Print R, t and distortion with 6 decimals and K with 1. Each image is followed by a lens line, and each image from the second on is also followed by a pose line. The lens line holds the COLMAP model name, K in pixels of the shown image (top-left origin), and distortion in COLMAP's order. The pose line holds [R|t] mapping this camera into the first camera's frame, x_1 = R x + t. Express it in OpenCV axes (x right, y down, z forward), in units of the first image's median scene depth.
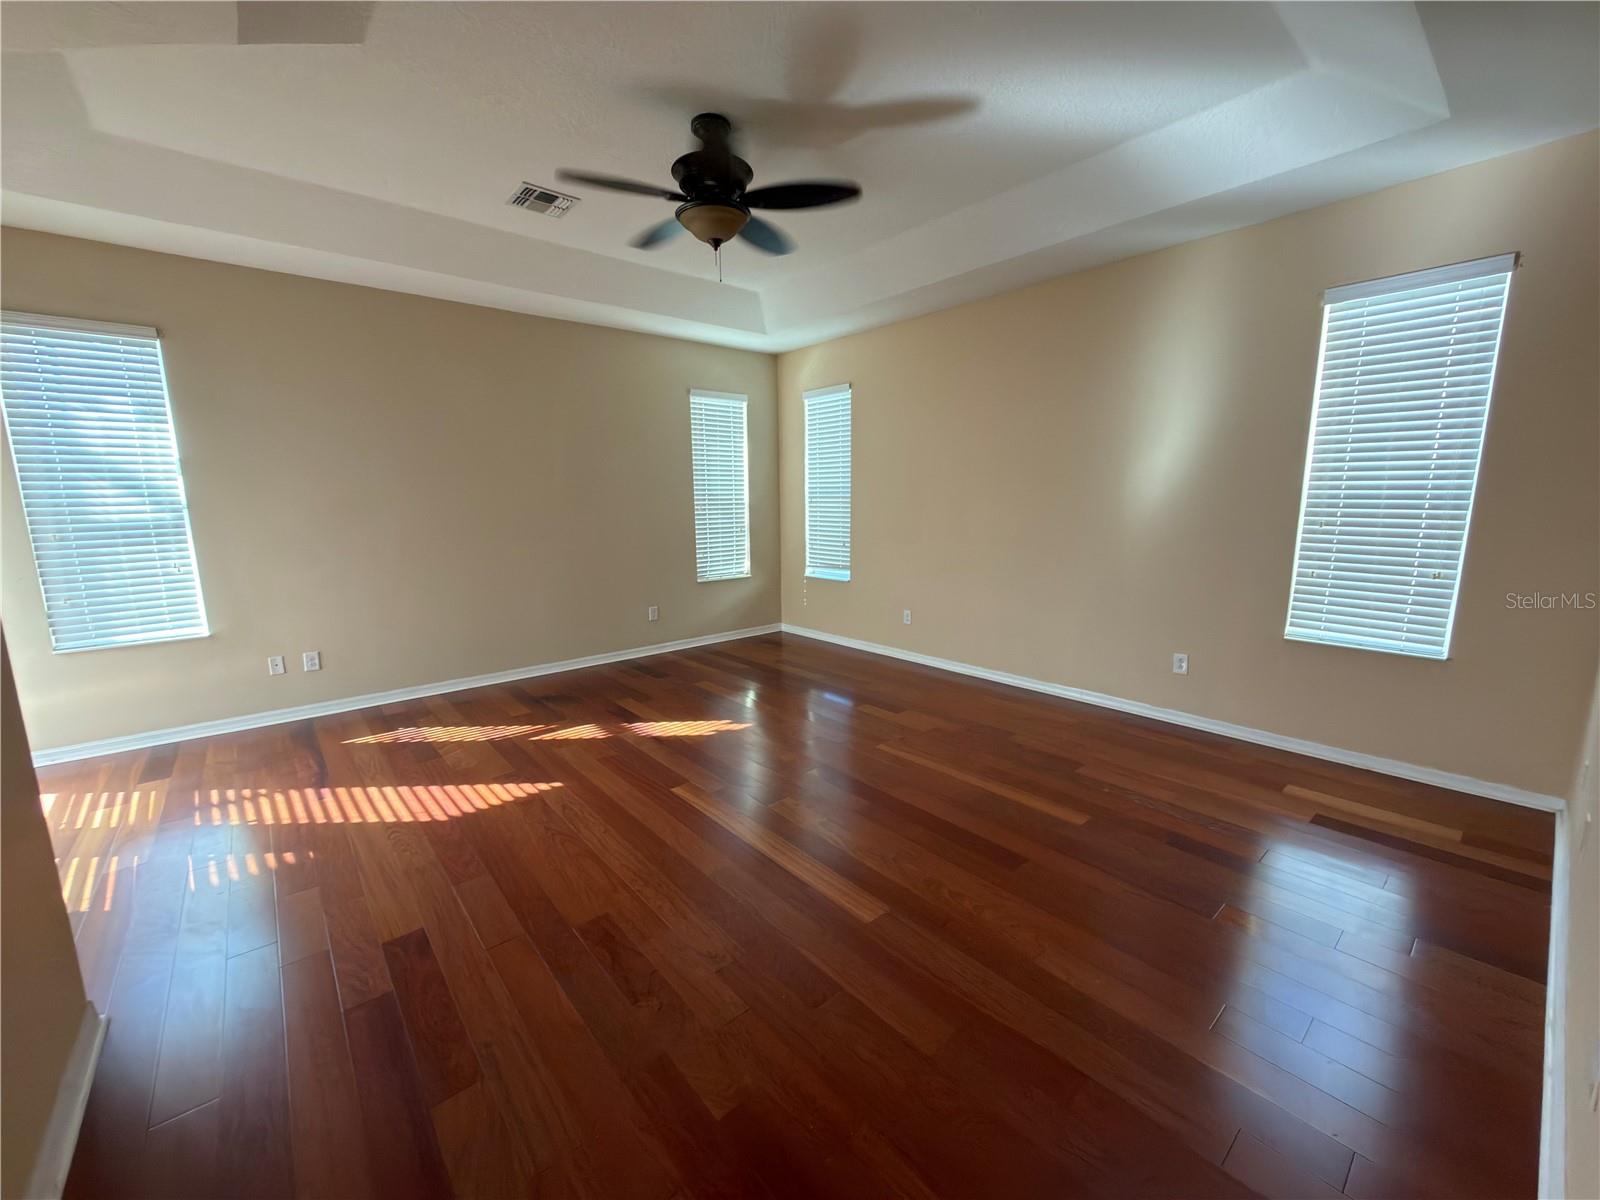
lens RADIAL K [[641.1, 0, 799.5], [0, 641.1, 603.2], [0, 0, 1]] dist [0.001989, 0.000318]
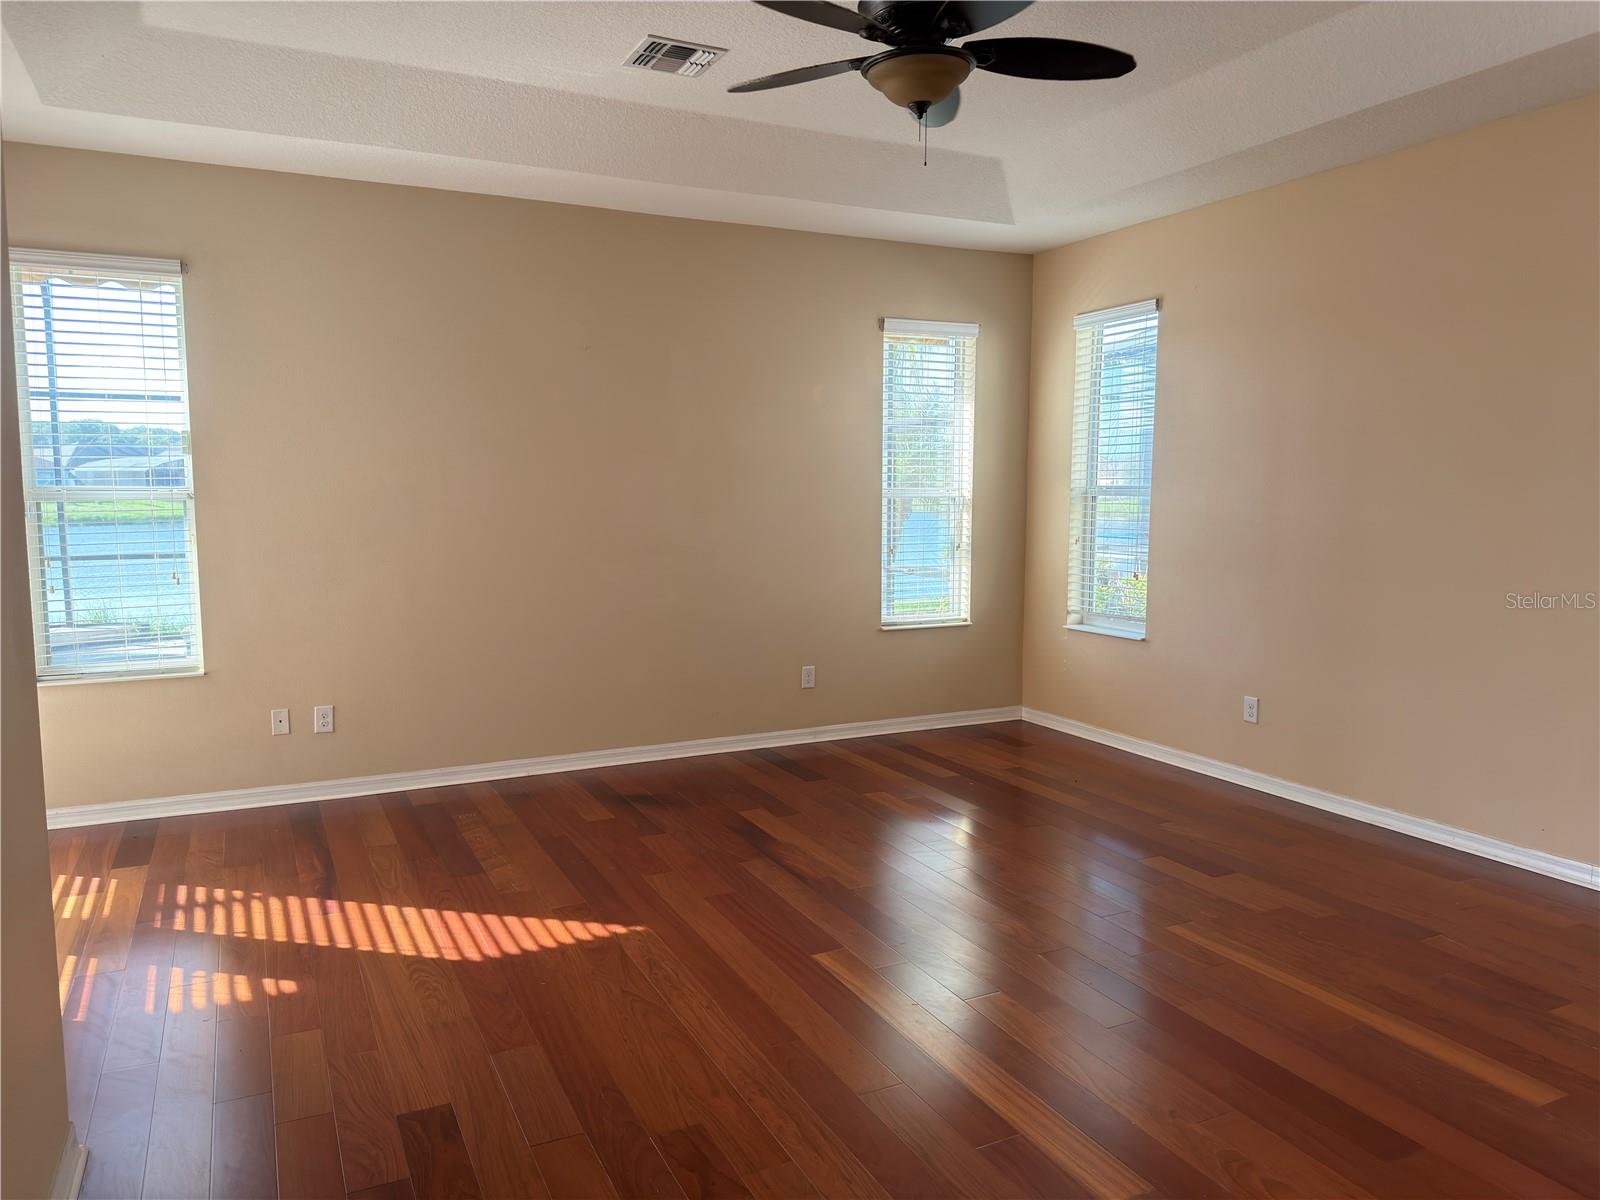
lens RADIAL K [[1134.1, 0, 800.0], [0, 1134.1, 600.0], [0, 0, 1]] dist [0.061468, -0.063520]
pose [[0.969133, 0.036428, -0.243831, 0.045722], [-0.051669, 0.997070, -0.056403, 0.006495], [0.241062, 0.067261, 0.968176, -0.103778]]
